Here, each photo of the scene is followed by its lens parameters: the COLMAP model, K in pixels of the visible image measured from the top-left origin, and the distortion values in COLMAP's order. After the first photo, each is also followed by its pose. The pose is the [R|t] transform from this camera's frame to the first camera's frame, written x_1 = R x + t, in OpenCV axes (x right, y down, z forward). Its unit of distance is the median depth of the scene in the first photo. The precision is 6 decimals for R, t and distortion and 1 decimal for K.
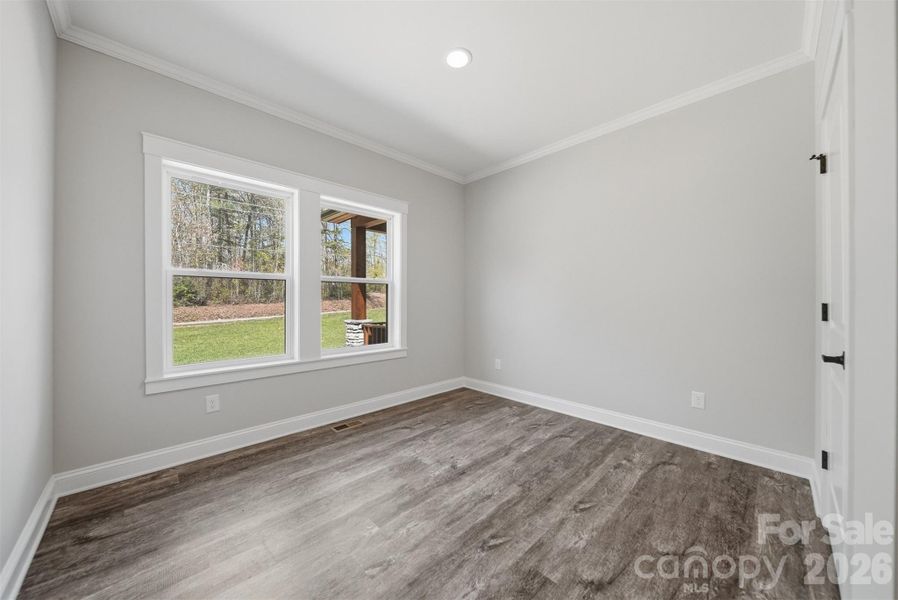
lens RADIAL K [[315.6, 0, 449.8], [0, 315.6, 299.0], [0, 0, 1]] dist [-0.004083, -0.000153]
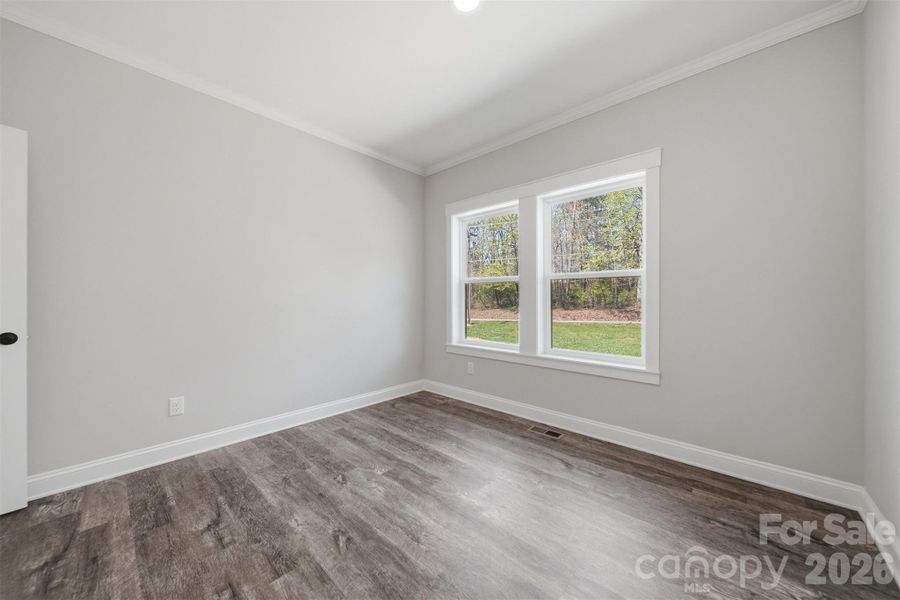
lens RADIAL K [[316.3, 0, 450.8], [0, 316.3, 299.0], [0, 0, 1]] dist [-0.004083, -0.000153]
pose [[0.069026, -0.000093, -0.997615, 0.807111], [0.005932, 0.999982, 0.000317, 0.003673], [0.997597, -0.005940, 0.069025, 0.884793]]
